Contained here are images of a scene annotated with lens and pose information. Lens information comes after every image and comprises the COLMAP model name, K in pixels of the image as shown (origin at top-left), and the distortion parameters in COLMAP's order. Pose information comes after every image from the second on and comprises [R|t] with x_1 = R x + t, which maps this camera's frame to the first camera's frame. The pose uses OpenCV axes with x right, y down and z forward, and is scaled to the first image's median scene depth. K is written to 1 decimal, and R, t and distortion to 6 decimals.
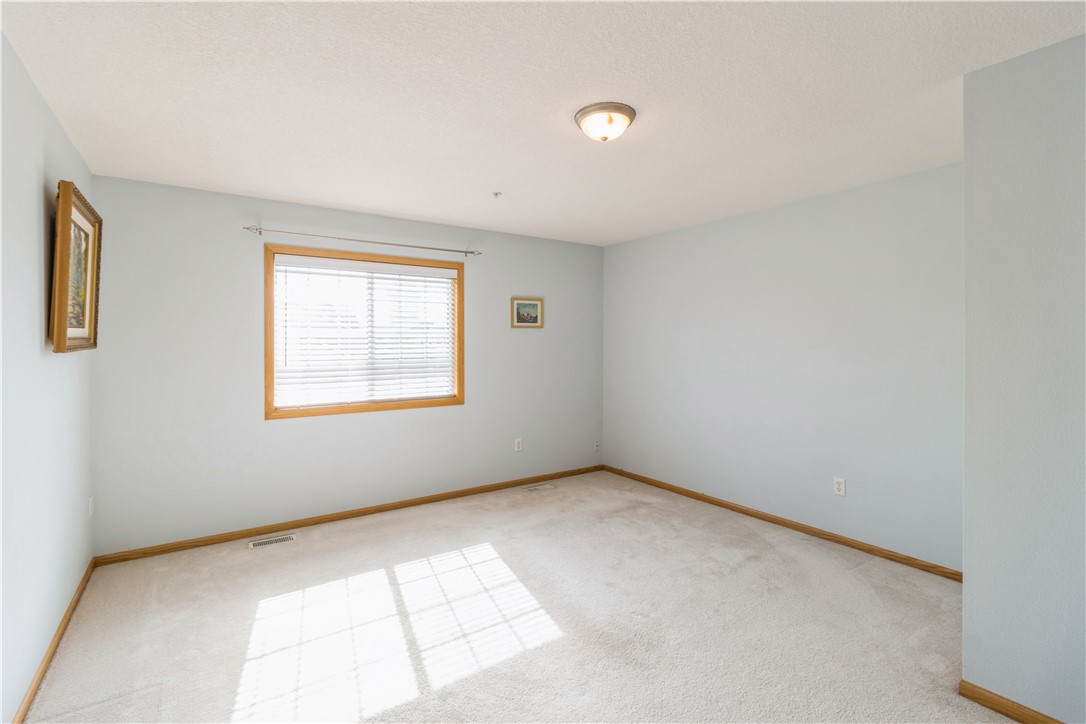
lens RADIAL K [[509.1, 0, 544.4], [0, 509.1, 346.2], [0, 0, 1]] dist [0.000194, 0.001151]
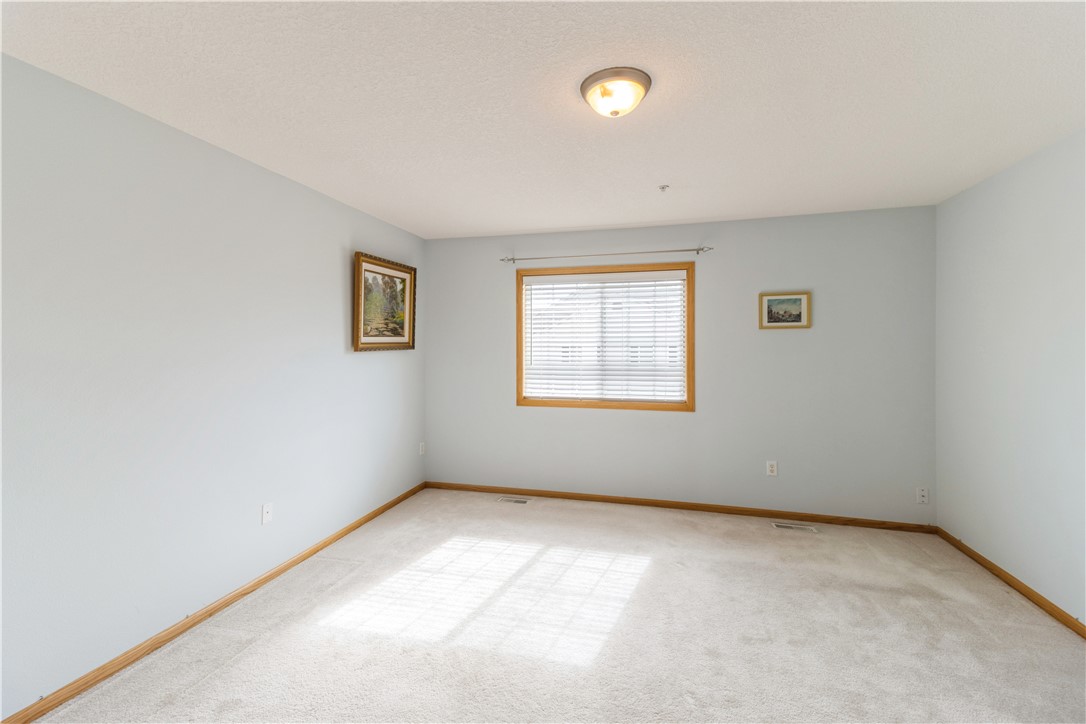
lens RADIAL K [[497.1, 0, 543.1], [0, 497.1, 349.7], [0, 0, 1]] dist [0.087328, -0.034098]
pose [[0.645073, 0.006047, -0.764097, 0.405446], [-0.007085, 0.999973, 0.001932, -0.000567], [0.764088, 0.004168, 0.645098, 0.204641]]
